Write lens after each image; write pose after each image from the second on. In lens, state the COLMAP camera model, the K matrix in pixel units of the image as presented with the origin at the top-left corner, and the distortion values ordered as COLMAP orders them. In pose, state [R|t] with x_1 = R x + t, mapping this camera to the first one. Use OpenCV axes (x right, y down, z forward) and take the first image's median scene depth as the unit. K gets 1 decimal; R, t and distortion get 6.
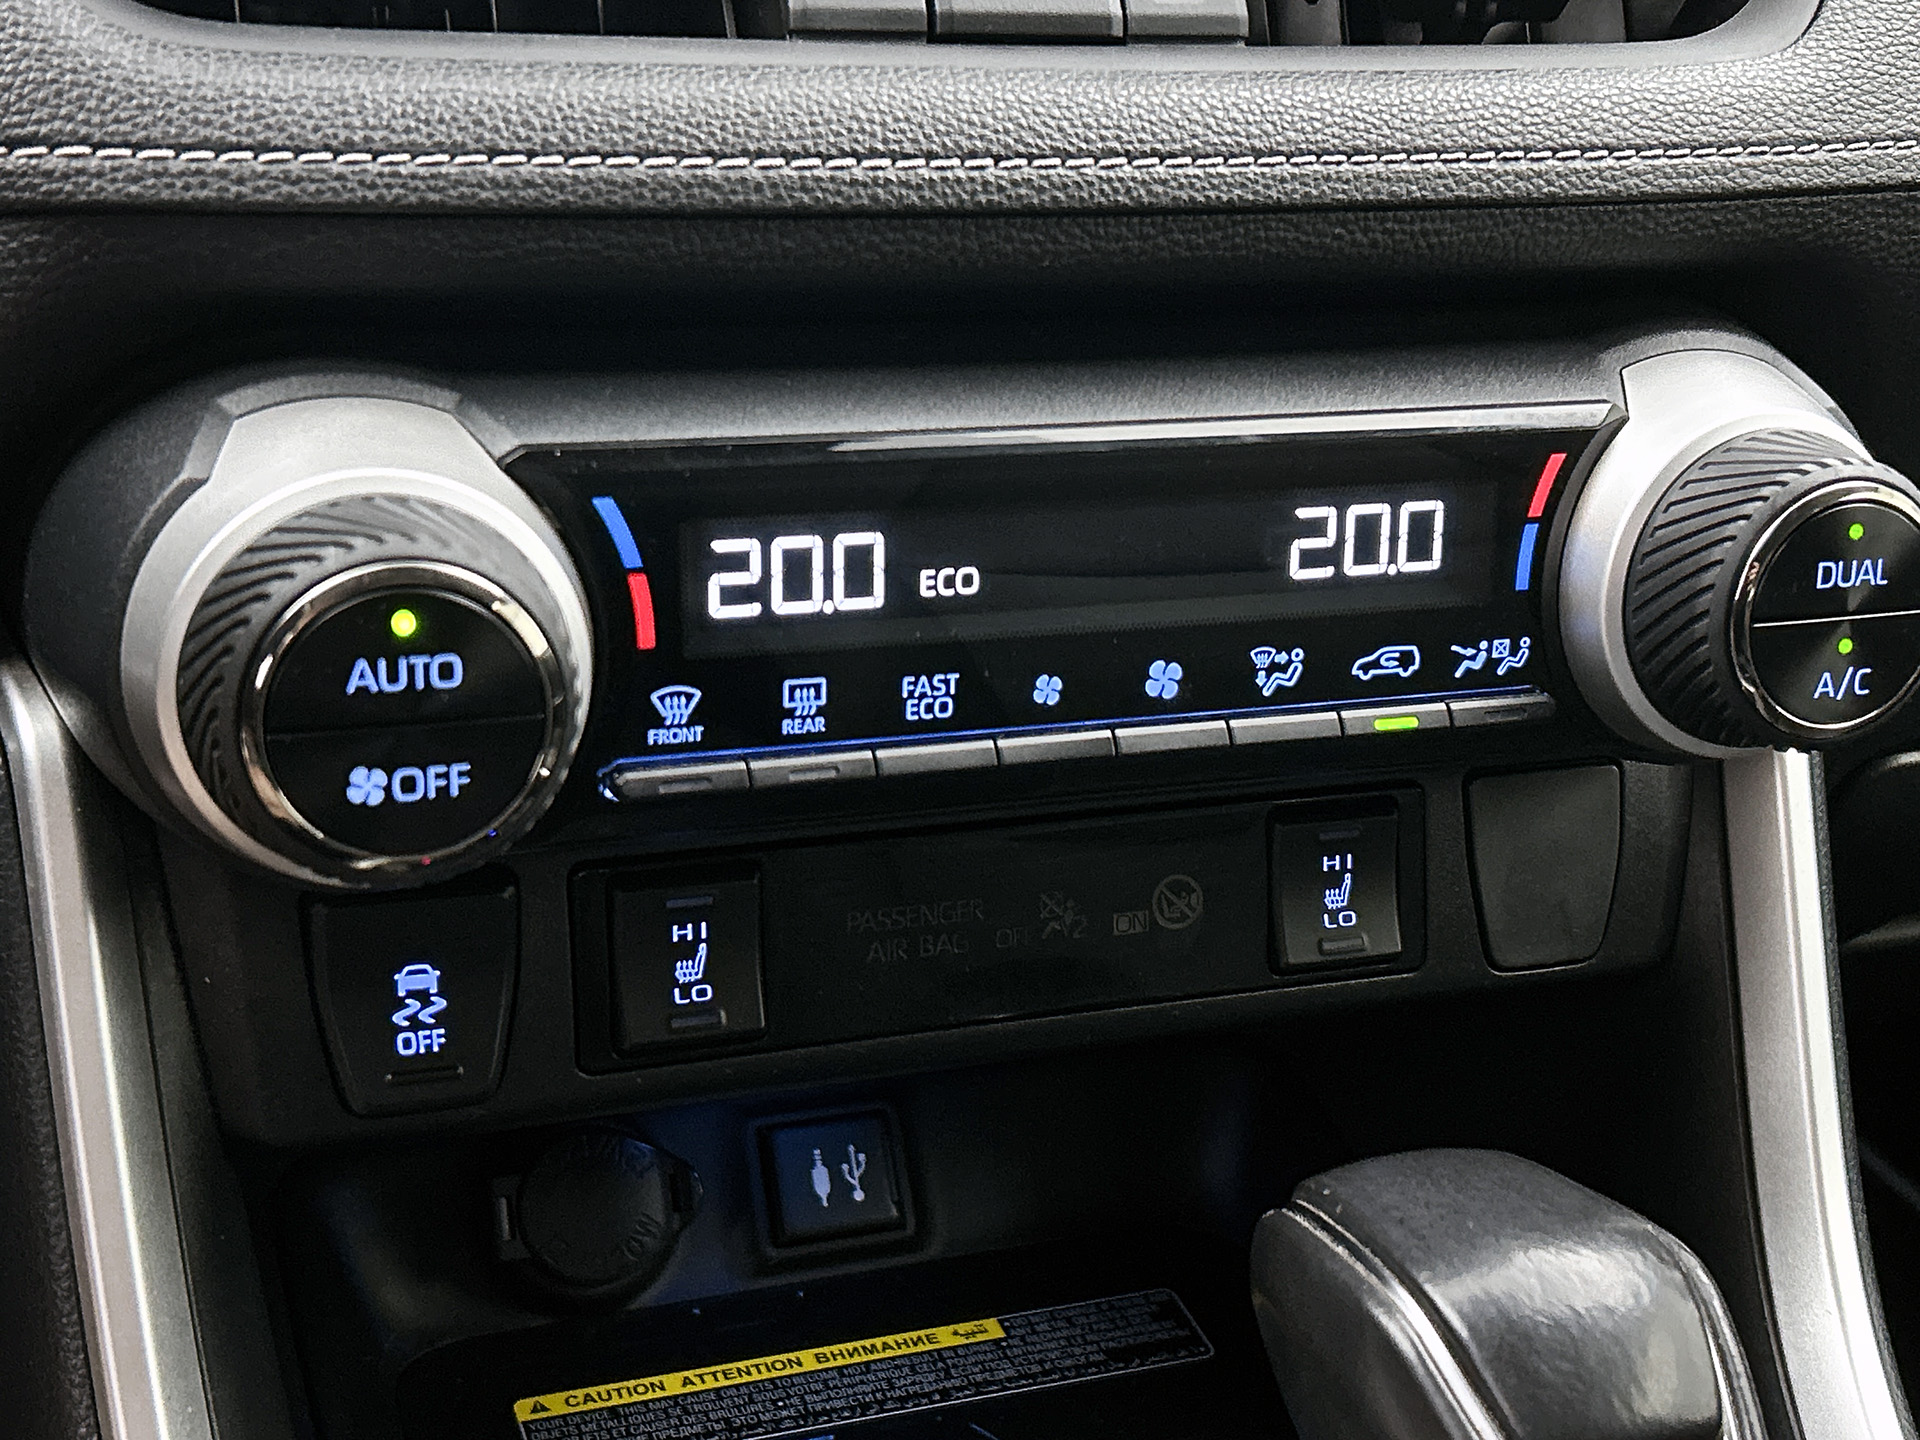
lens RADIAL K [[2693.0, 0, 960.0], [0, 2693.0, 720.0], [0, 0, 1]] dist [0.166252, -0.530766]
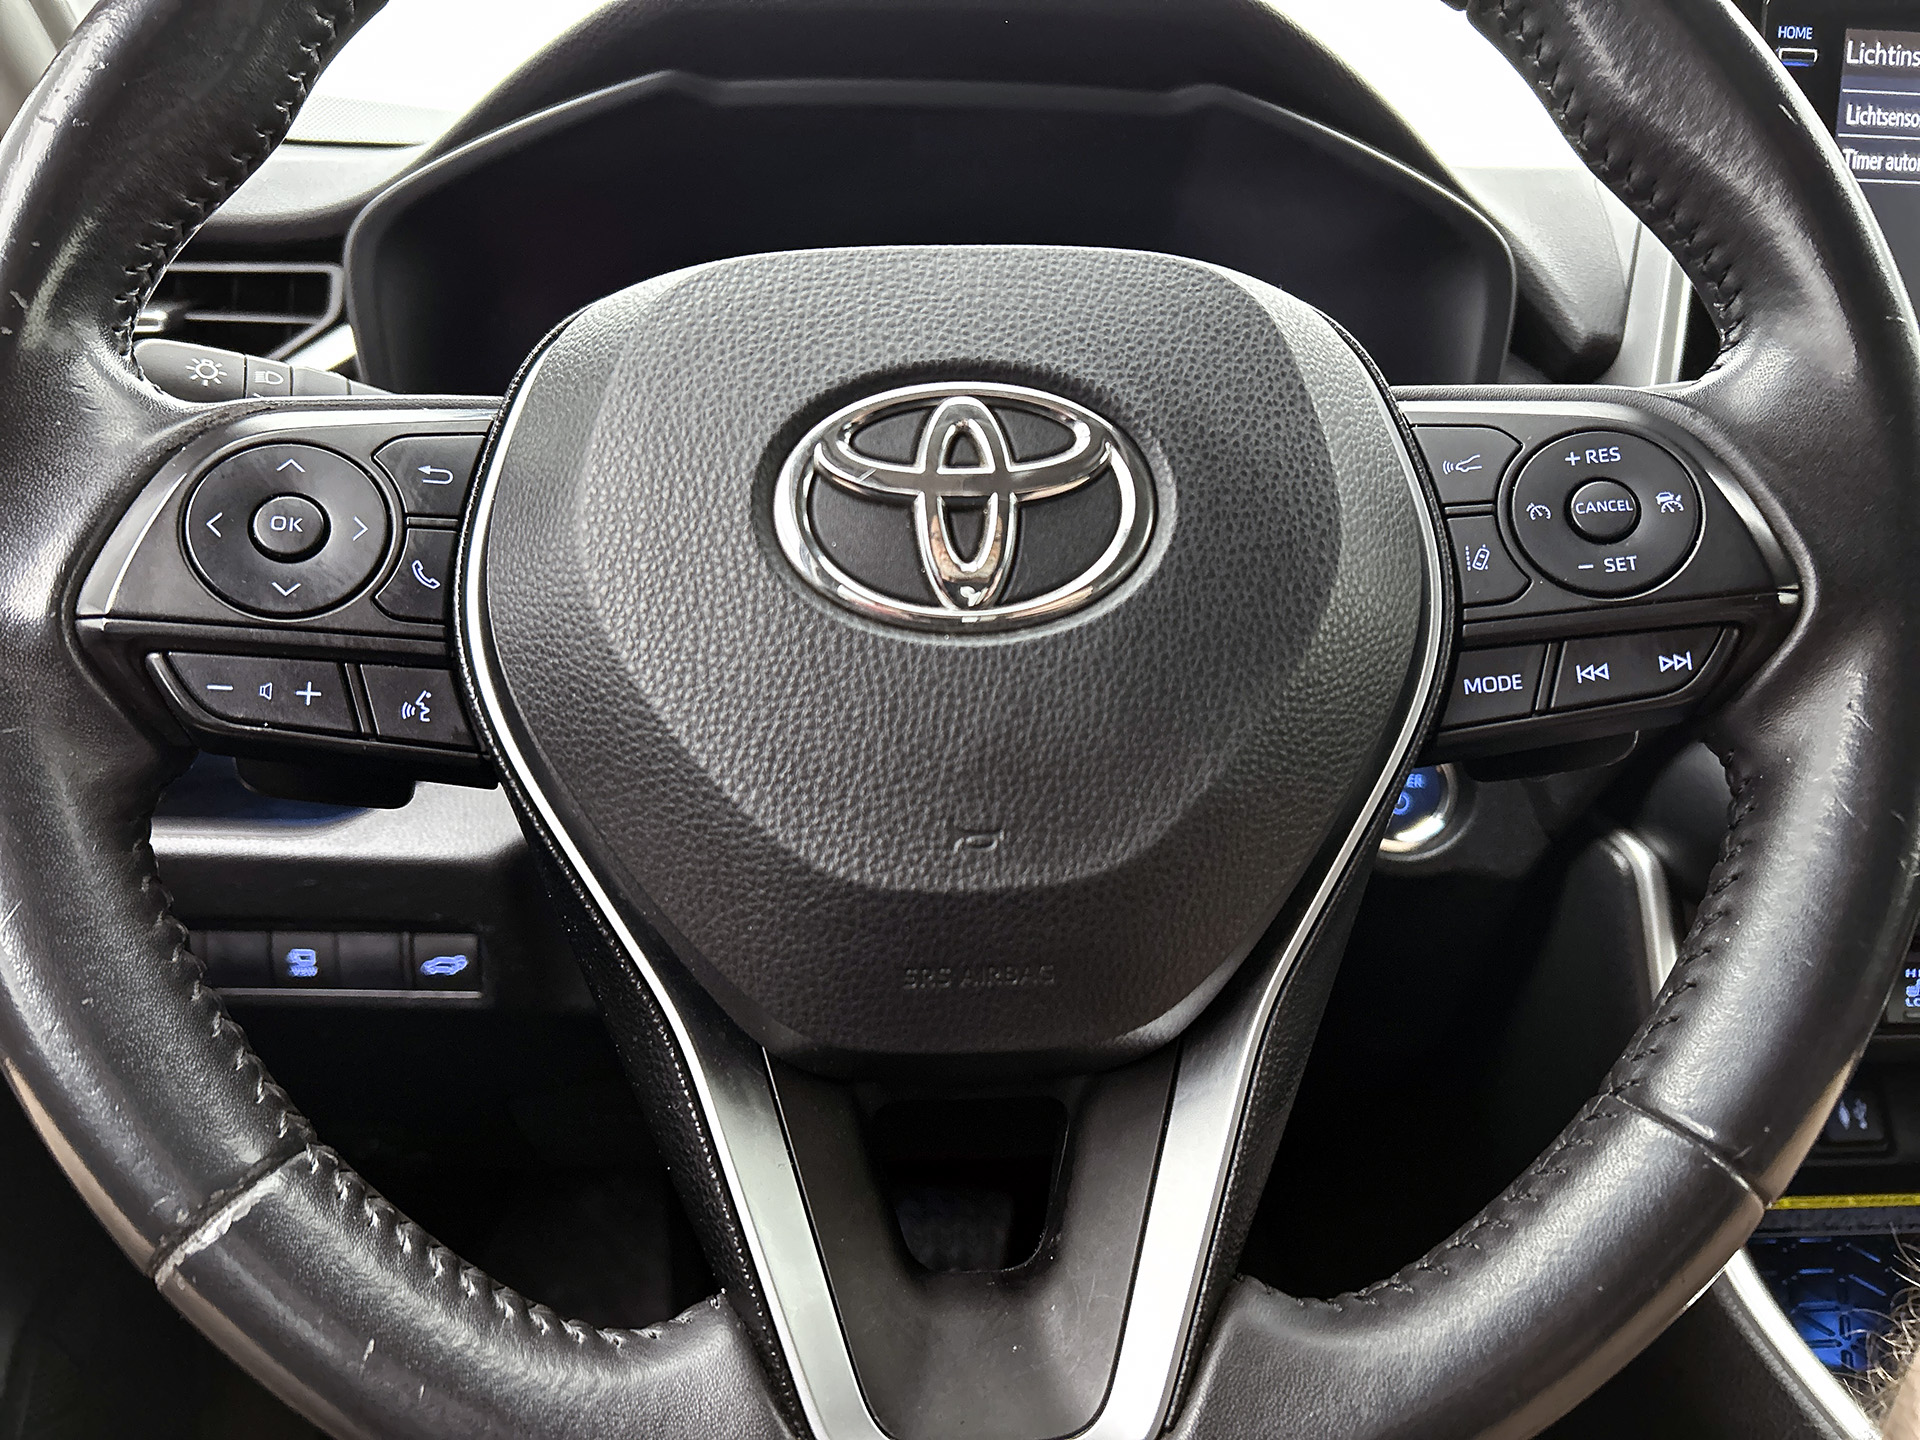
lens RADIAL K [[1509.6, 0, 960.0], [0, 1509.6, 720.0], [0, 0, 1]] dist [0.048855, -0.102138]
pose [[0.953887, 0.034781, -0.298144, -0.487691], [-0.071944, 0.990804, -0.114593, 0.073842], [0.291416, 0.130758, 0.947617, -0.420840]]
